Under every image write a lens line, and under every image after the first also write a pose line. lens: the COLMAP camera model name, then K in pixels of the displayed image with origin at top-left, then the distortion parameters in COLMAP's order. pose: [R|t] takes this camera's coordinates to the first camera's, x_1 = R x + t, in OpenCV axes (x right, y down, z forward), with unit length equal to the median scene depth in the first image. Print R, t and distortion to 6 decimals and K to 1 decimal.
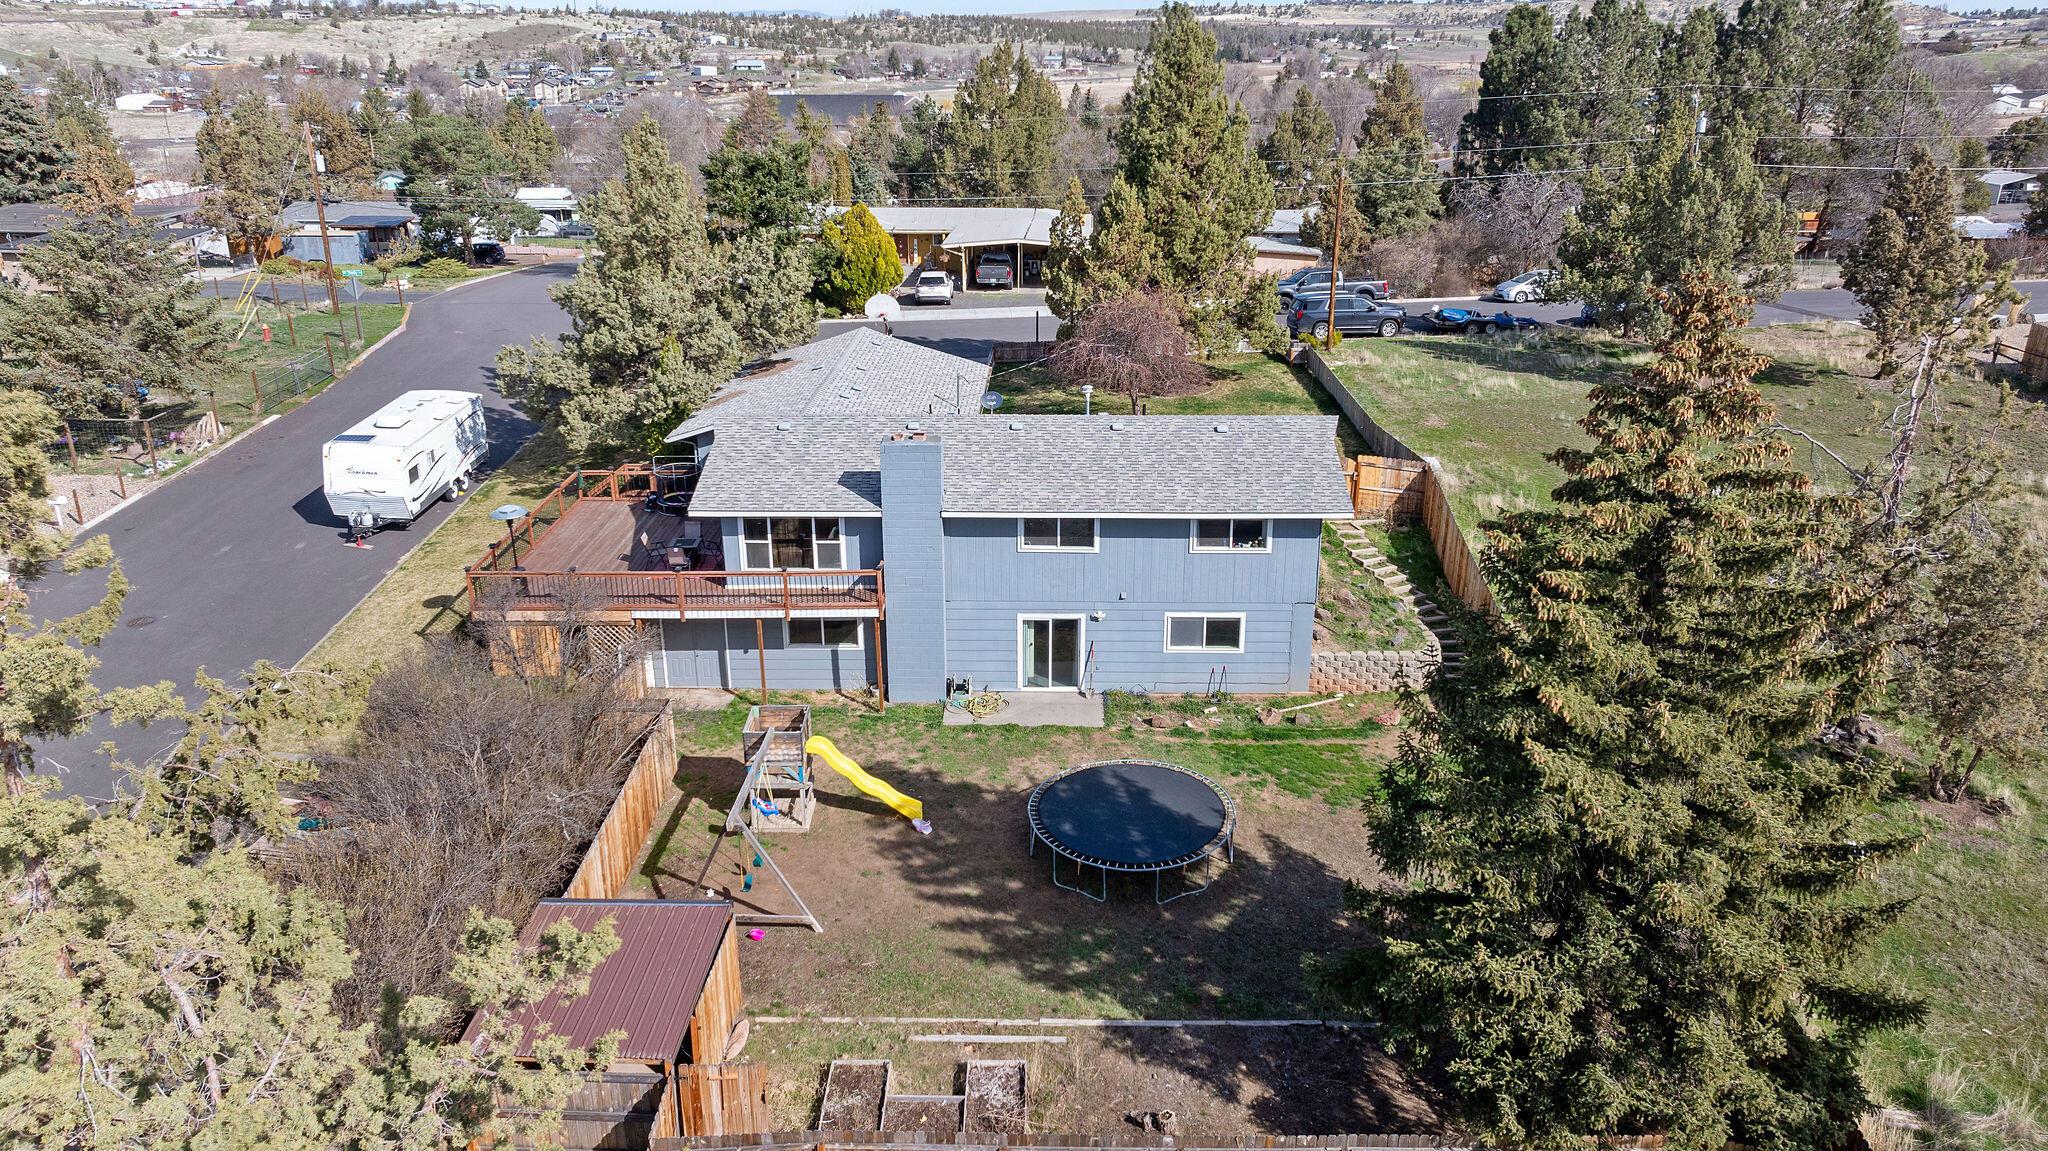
lens RADIAL K [[1443.2, 0, 1036.9], [0, 1443.2, 570.2], [0, 0, 1]] dist [-0.033182, 0.039697]
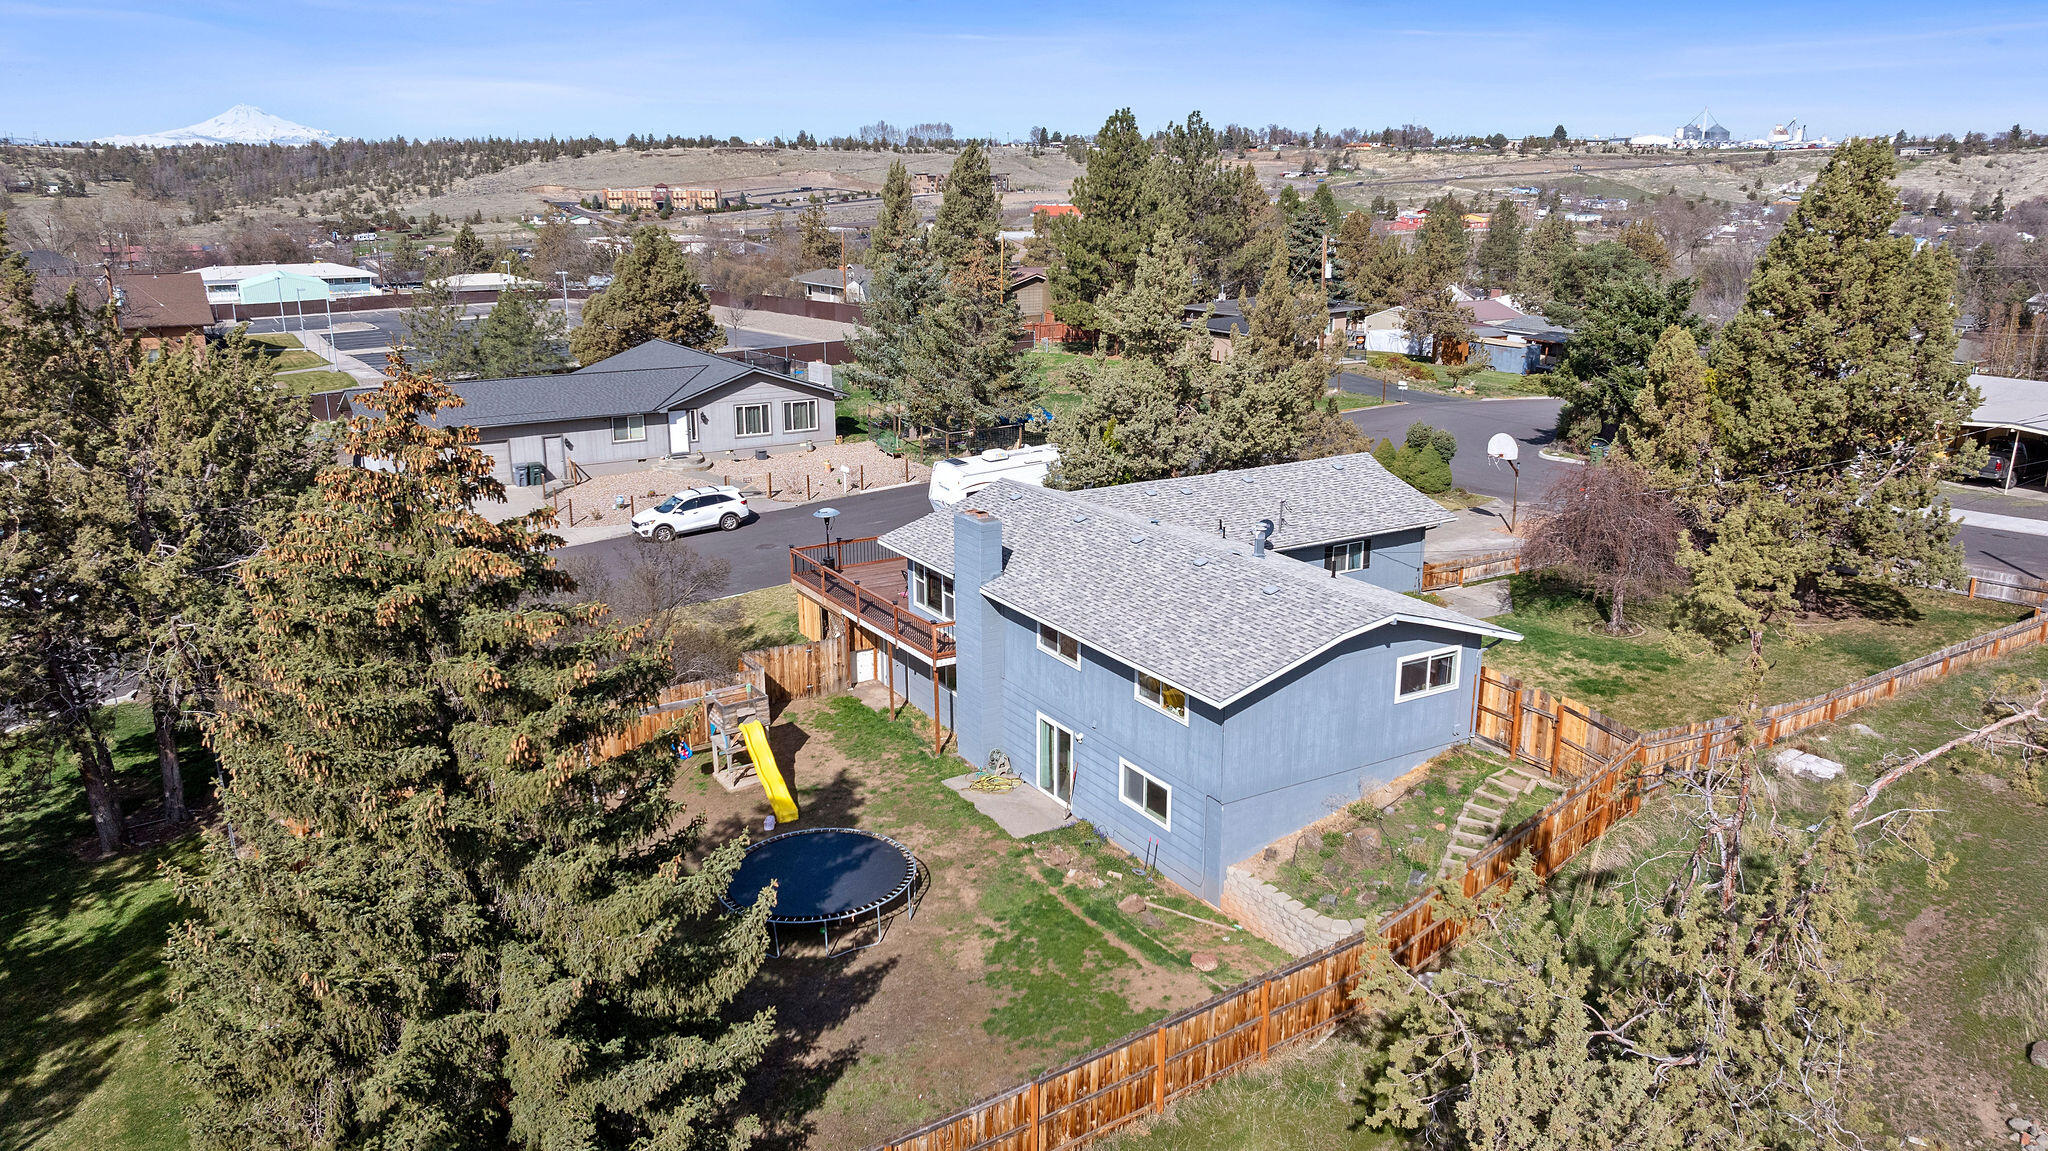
lens RADIAL K [[1443.2, 0, 1034.4], [0, 1443.2, 578.4], [0, 0, 1]] dist [-0.033182, 0.039697]
pose [[0.532009, 0.224319, -0.816485, 0.787094], [-0.290386, 0.954127, 0.072923, -0.131200], [0.795388, 0.198300, 0.572743, 0.398603]]
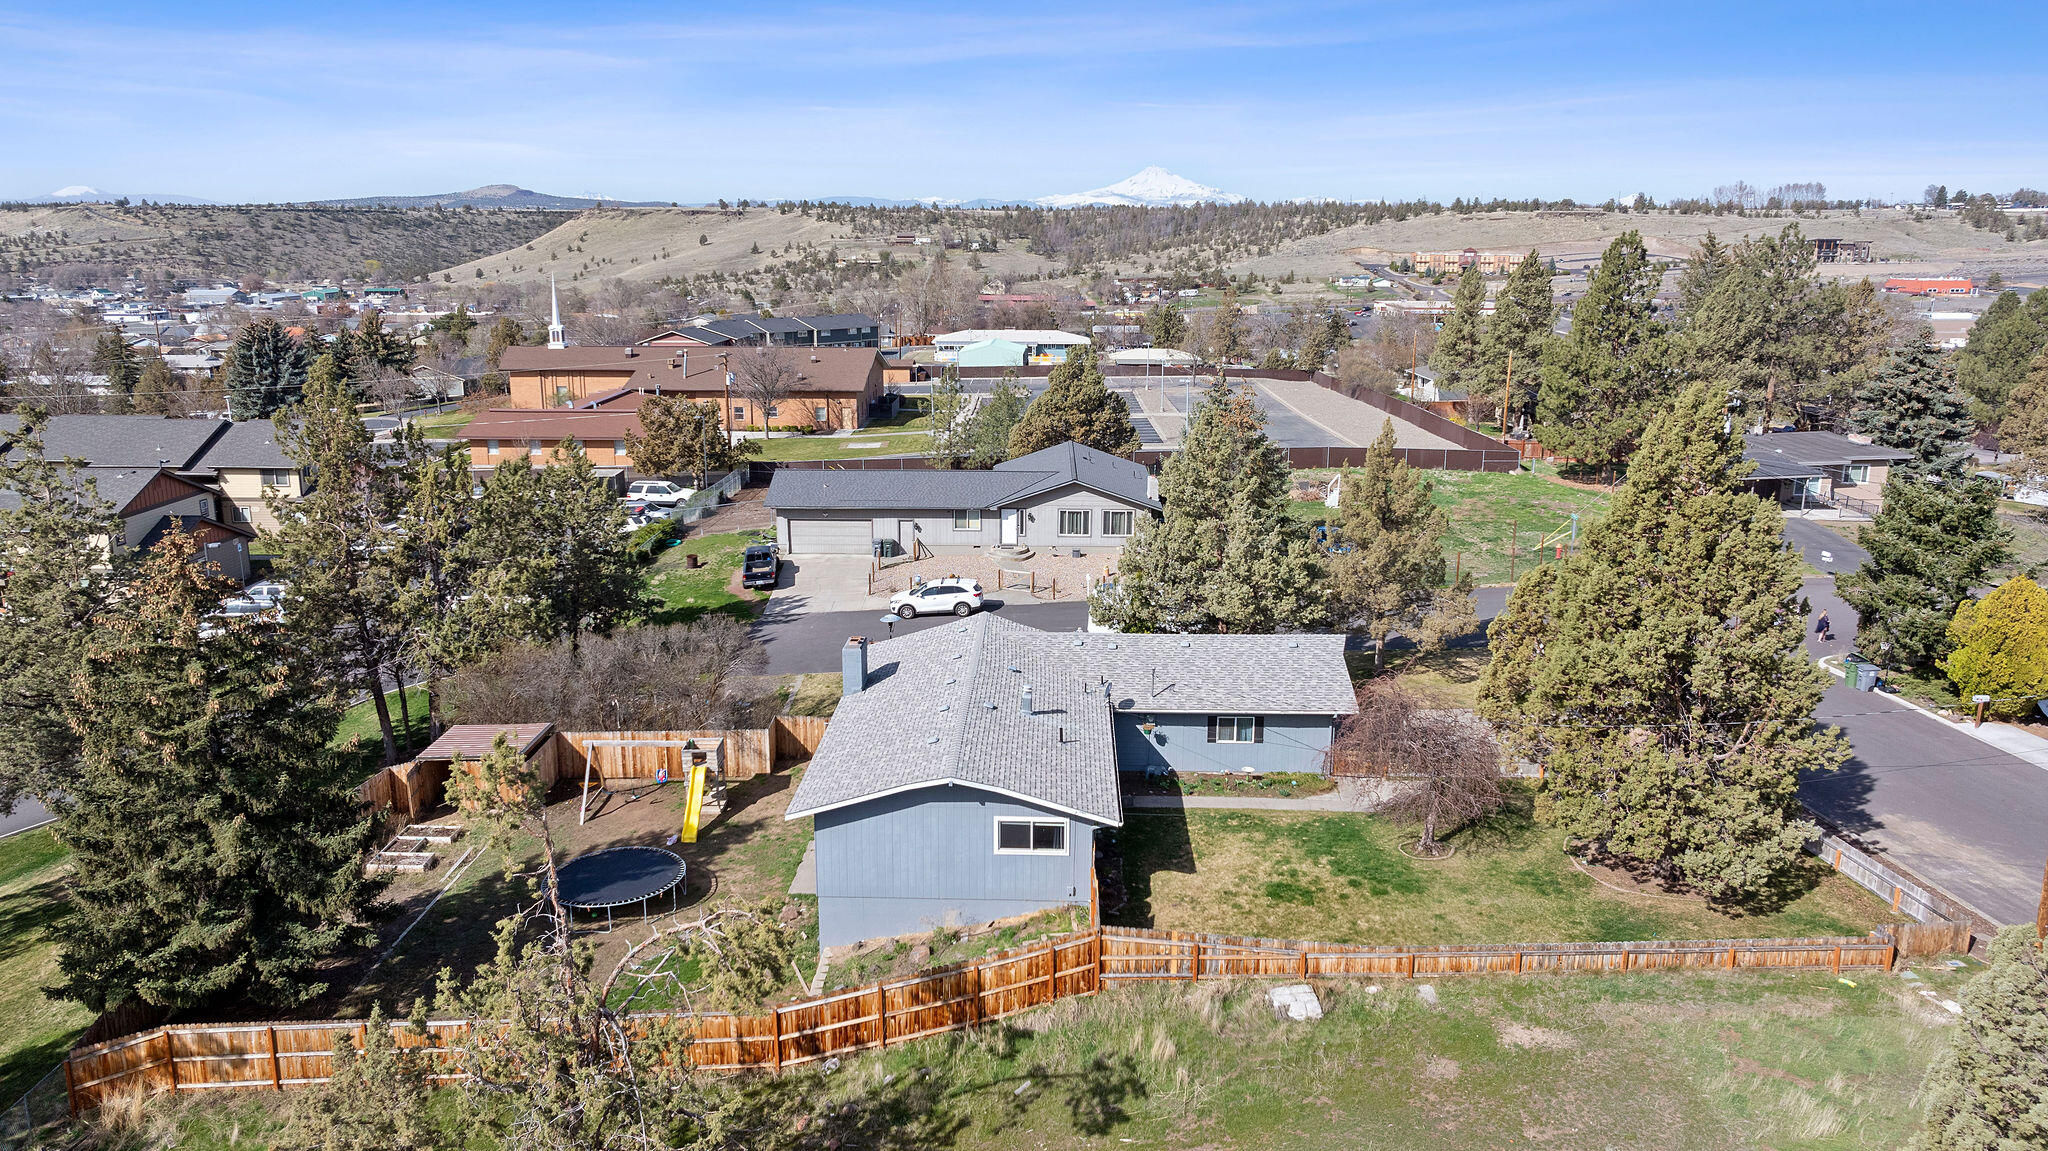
lens RADIAL K [[1443.2, 0, 1033.1], [0, 1443.2, 580.3], [0, 0, 1]] dist [-0.033182, 0.039697]
pose [[-0.009859, 0.233785, -0.972238, 1.187289], [-0.348440, 0.910544, 0.222483, -0.490518], [0.937279, 0.340960, 0.072483, 0.984906]]
